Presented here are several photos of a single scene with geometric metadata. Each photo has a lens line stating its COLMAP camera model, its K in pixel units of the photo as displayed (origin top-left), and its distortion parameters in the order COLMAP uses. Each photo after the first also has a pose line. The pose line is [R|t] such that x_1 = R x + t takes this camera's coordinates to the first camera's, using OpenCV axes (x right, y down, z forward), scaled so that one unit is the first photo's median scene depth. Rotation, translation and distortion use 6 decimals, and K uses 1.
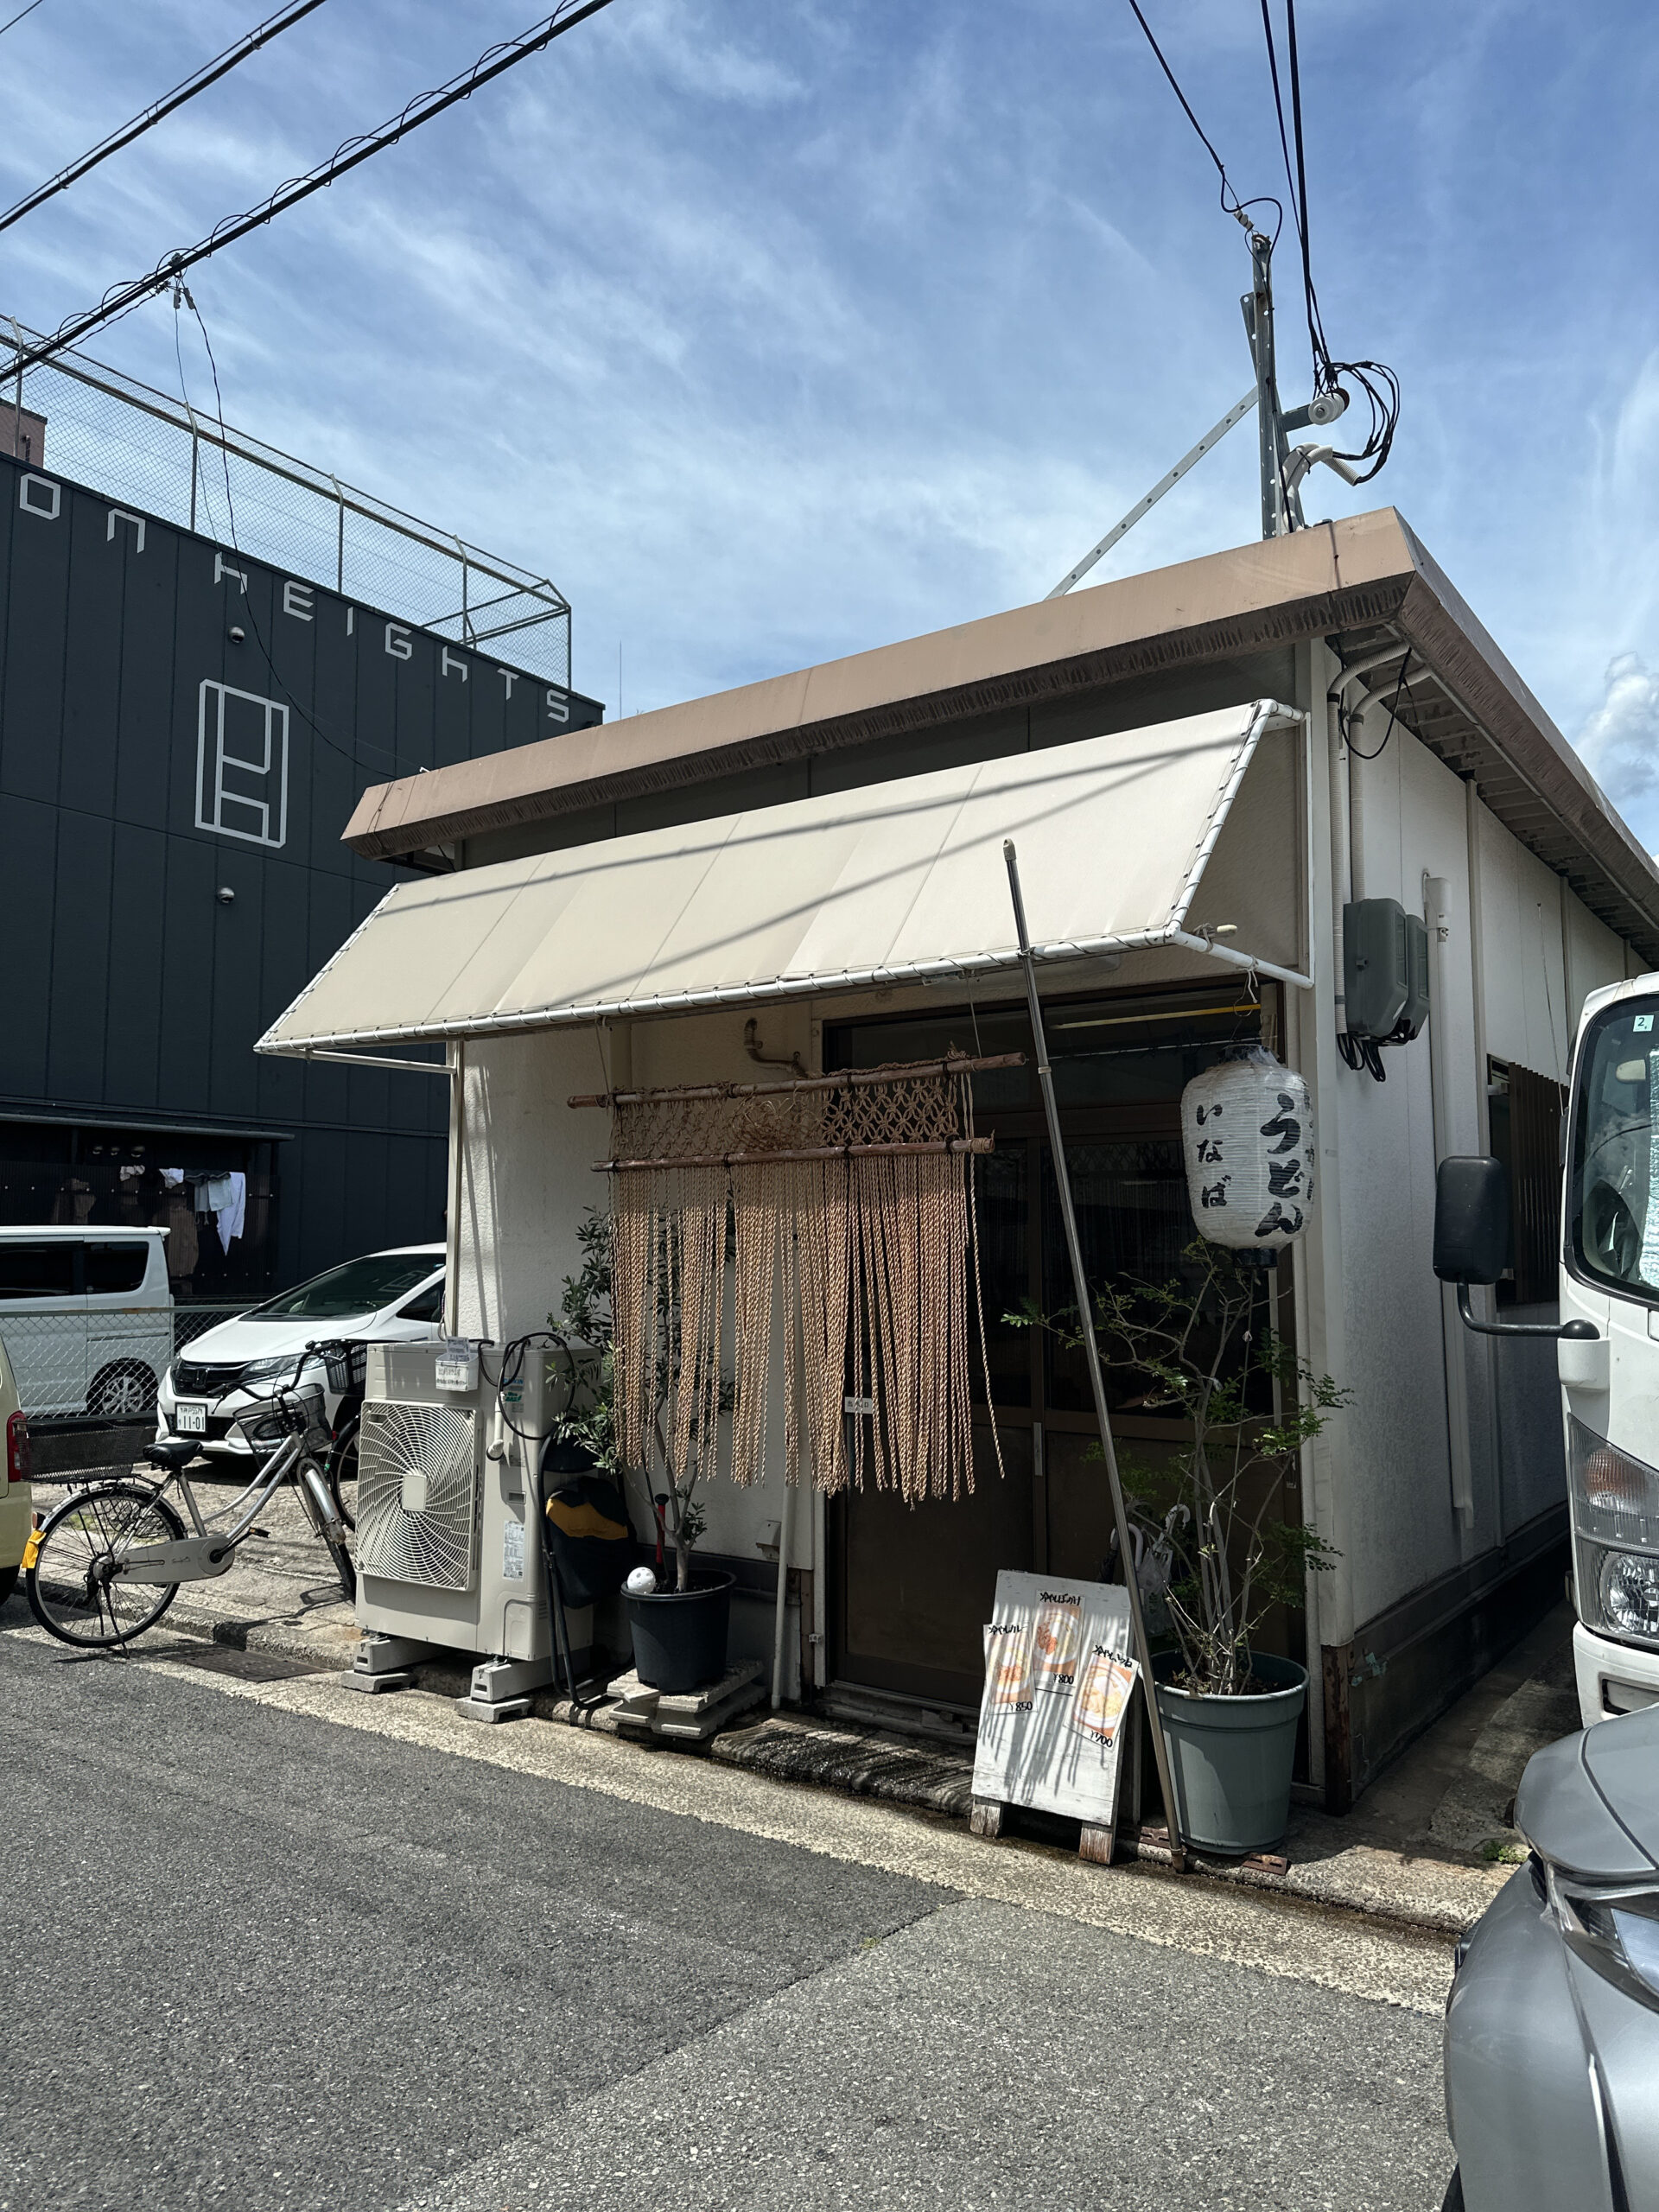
lens RADIAL K [[1578.9, 0, 828.7], [0, 1578.9, 1099.5], [0, 0, 1]] dist [-0.031948, 0.003222]
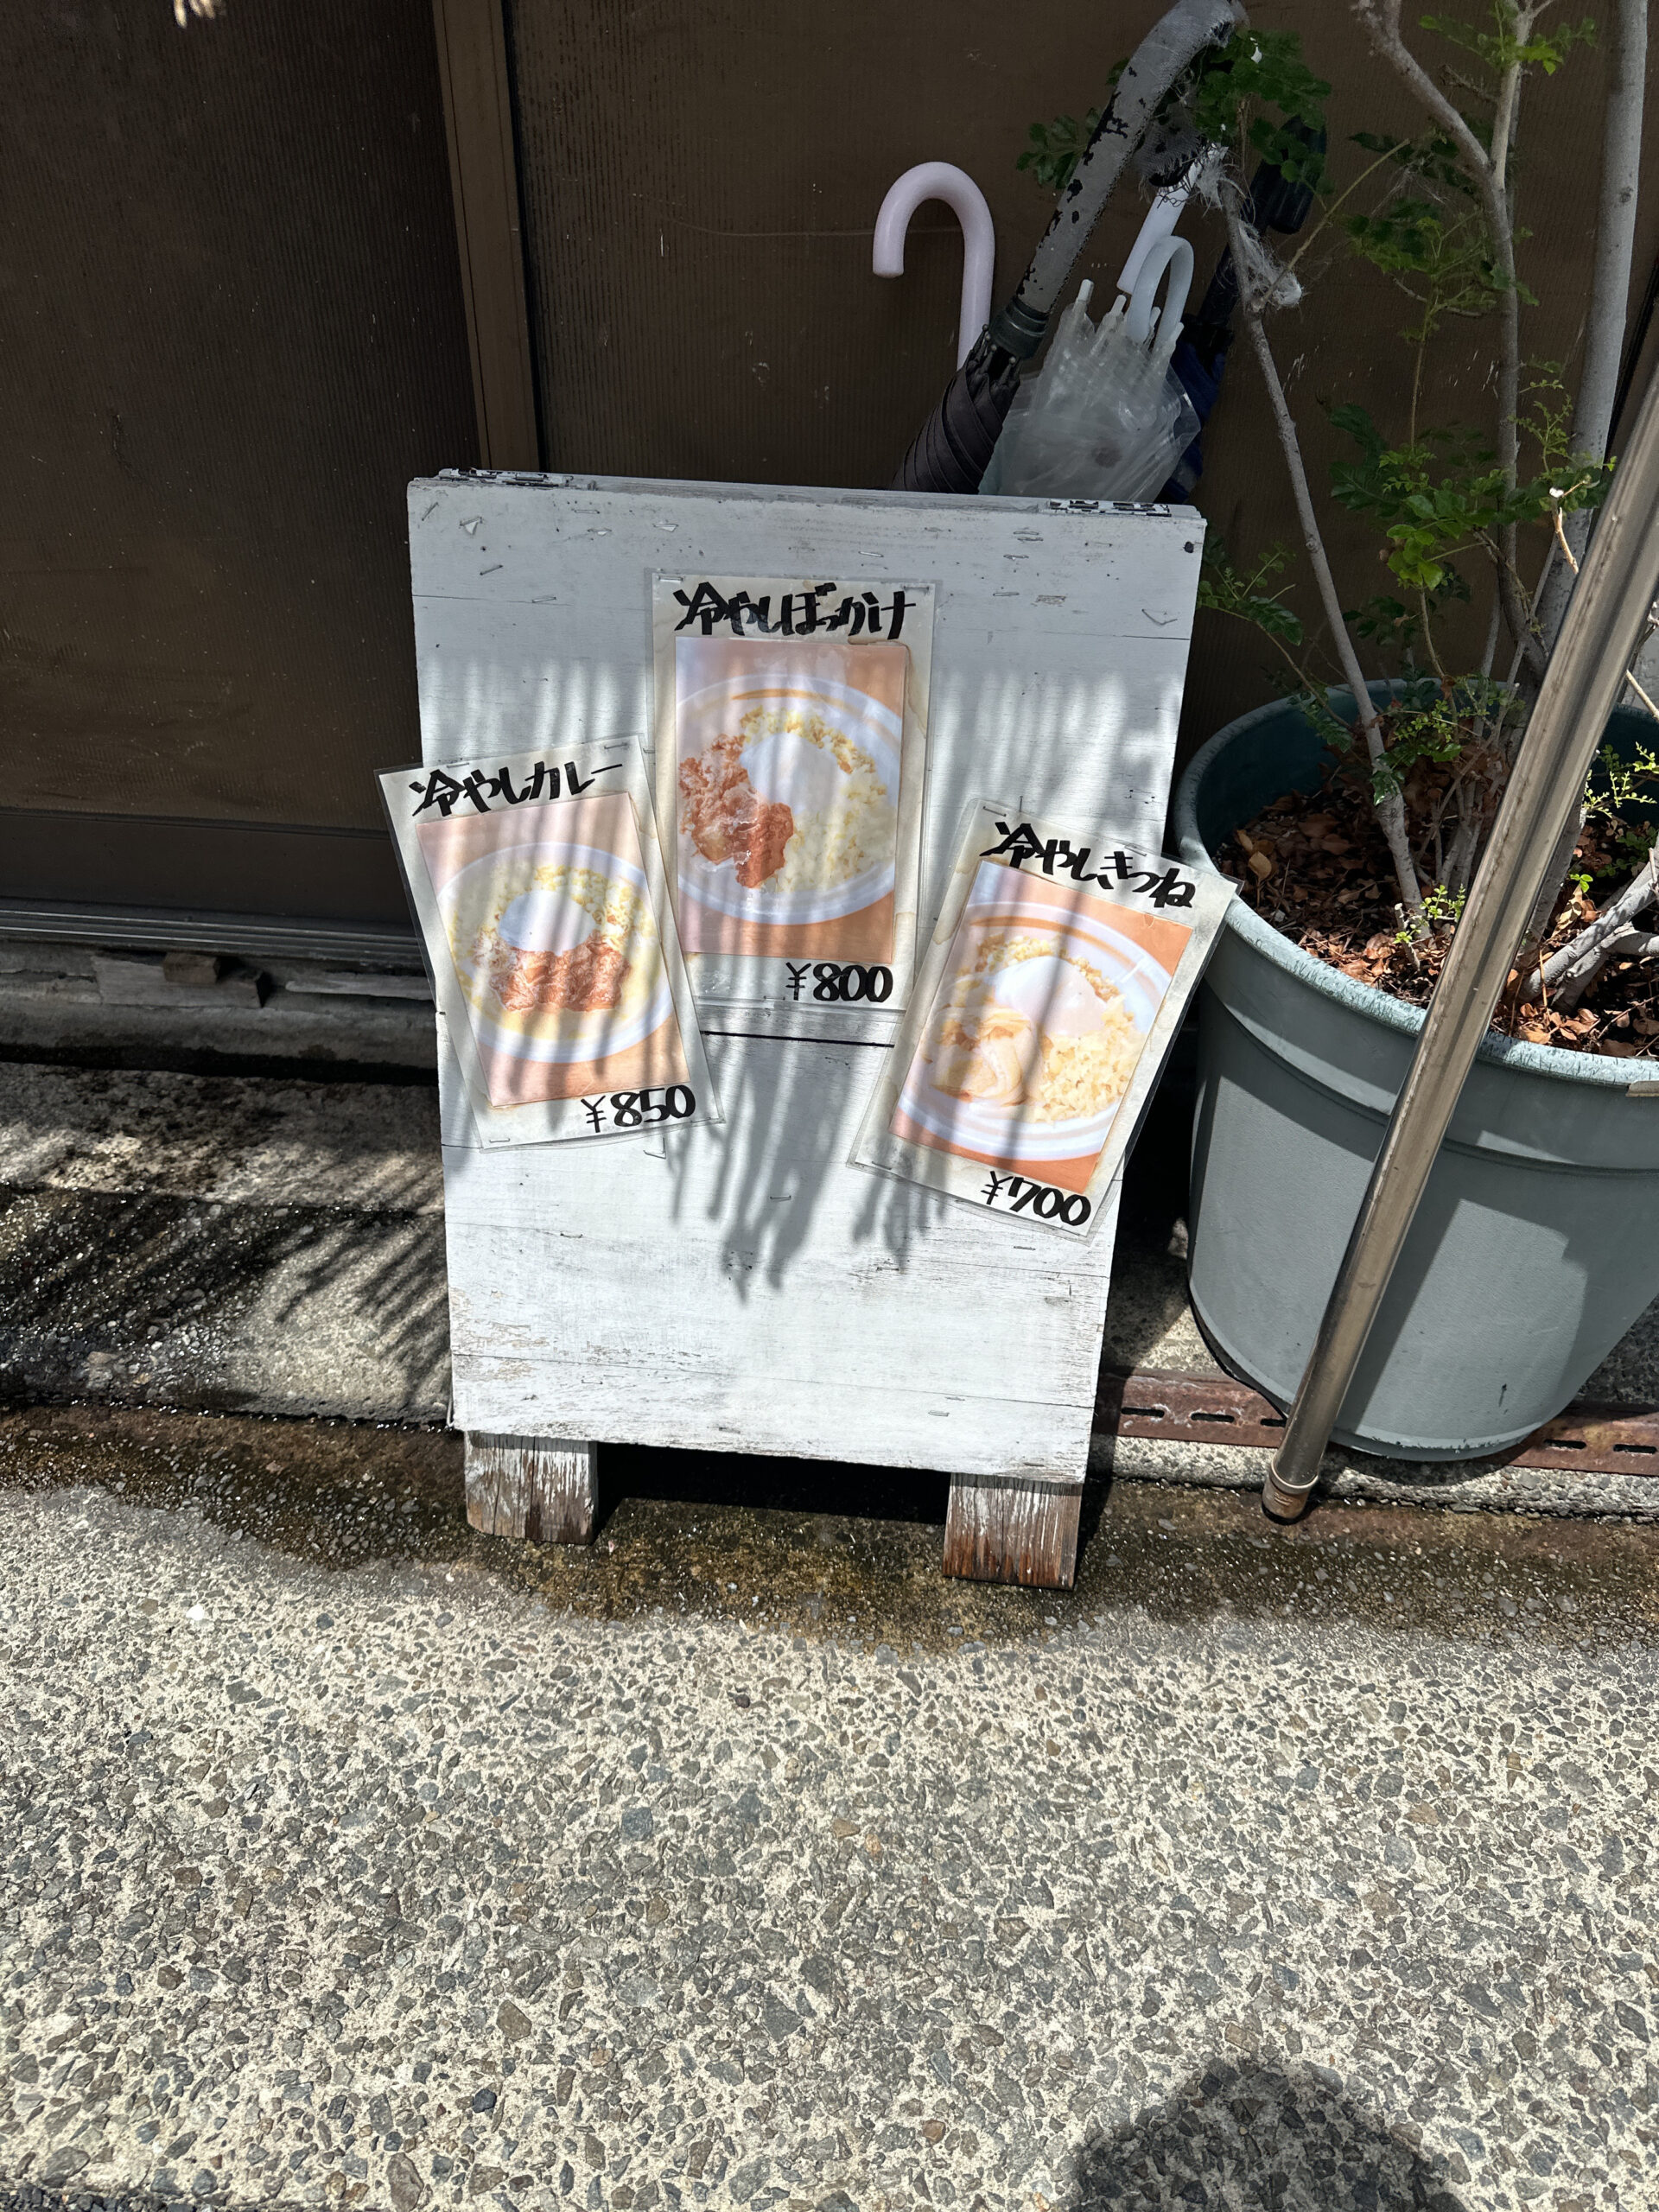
lens RADIAL K [[1578.9, 0, 829.7], [0, 1578.9, 1091.2], [0, 0, 1]] dist [-0.031948, 0.003222]
pose [[0.855275, -0.305703, 0.418390, 0.055451], [-0.065535, 0.737132, 0.672563, 0.238694], [-0.514014, -0.602646, 0.610416, 0.870206]]
